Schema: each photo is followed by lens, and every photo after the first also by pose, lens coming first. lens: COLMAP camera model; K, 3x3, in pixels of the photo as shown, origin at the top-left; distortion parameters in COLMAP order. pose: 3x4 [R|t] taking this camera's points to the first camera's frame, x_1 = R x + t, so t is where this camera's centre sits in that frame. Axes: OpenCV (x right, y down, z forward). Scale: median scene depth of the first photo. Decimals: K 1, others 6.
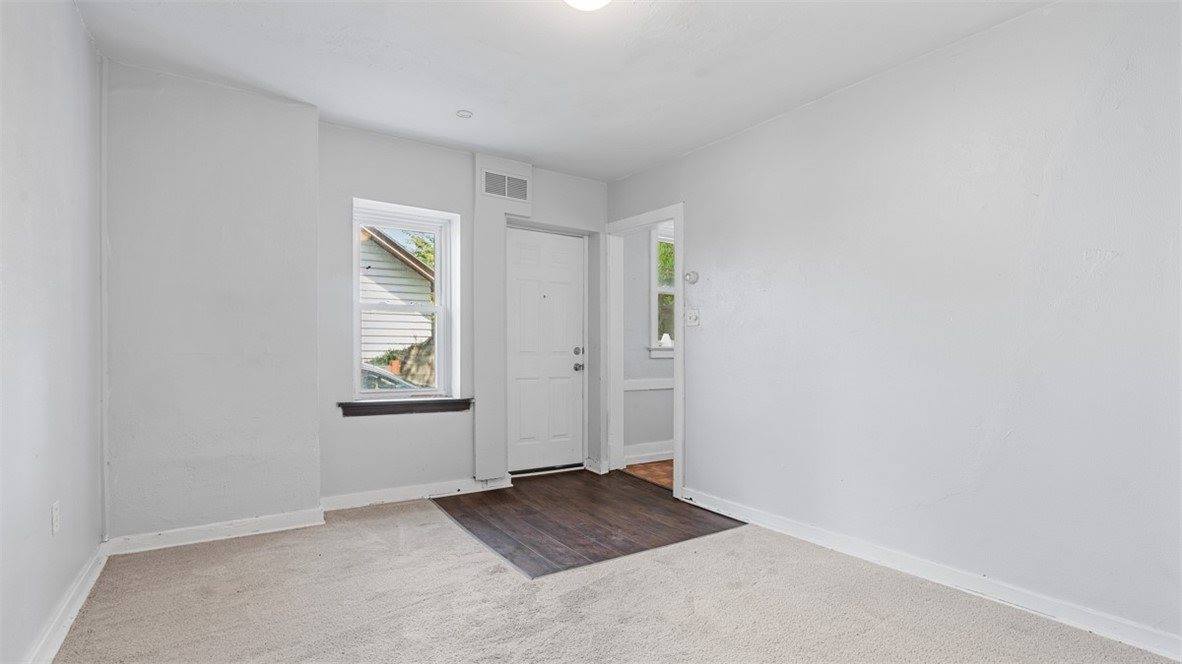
lens RADIAL K [[545.8, 0, 592.5], [0, 545.8, 368.0], [0, 0, 1]] dist [0.001959, 0.000396]
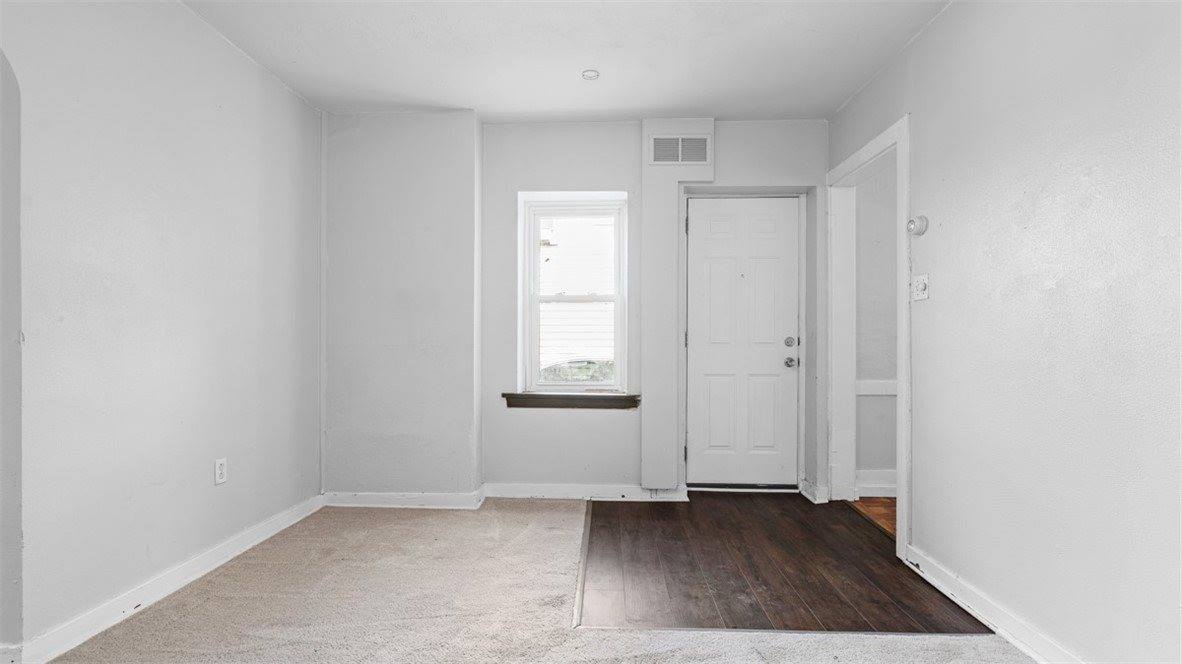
lens RADIAL K [[539.3, 0, 590.9], [0, 539.3, 360.1], [0, 0, 1]] dist [-0.000261, 0.000293]
pose [[0.810115, 0.008747, -0.586205, 0.223775], [-0.013204, 0.999907, -0.003328, 0.001879], [0.586122, 0.010436, 0.810156, 0.230399]]
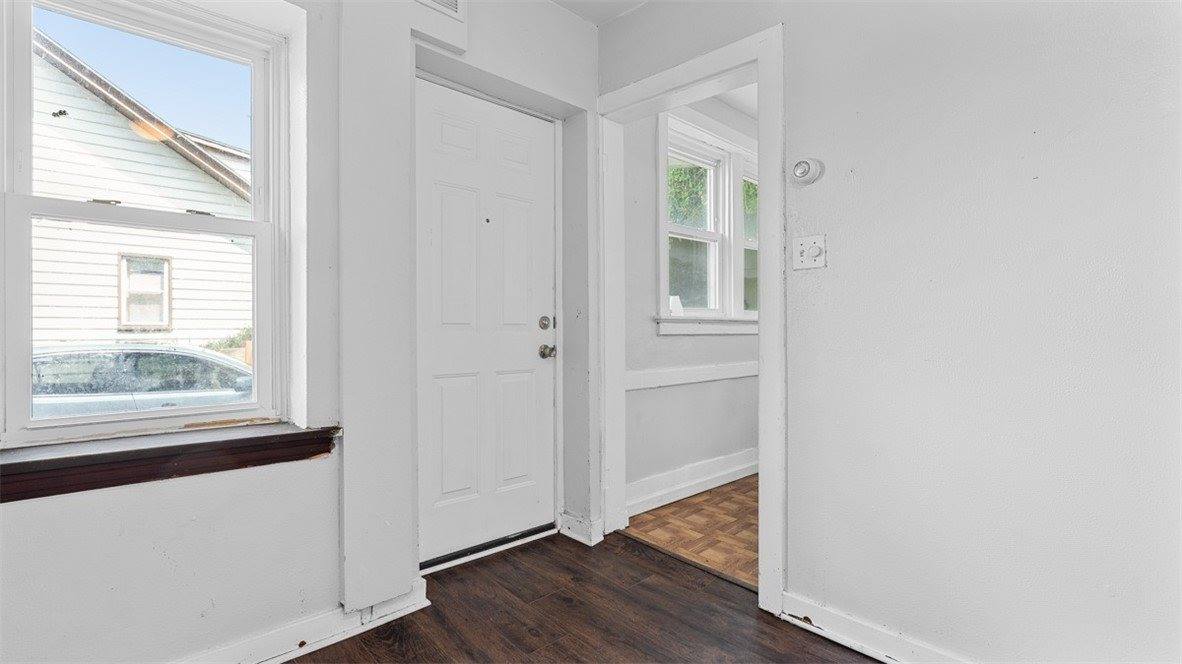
lens RADIAL K [[541.8, 0, 591.0], [0, 541.8, 332.0], [0, 0, 1]] dist [0.001703, 0.000403]
pose [[0.984399, -0.005108, 0.175879, -0.090593], [0.009516, 0.999661, -0.024228, -0.008889], [-0.175695, 0.025524, 0.984114, 0.509025]]
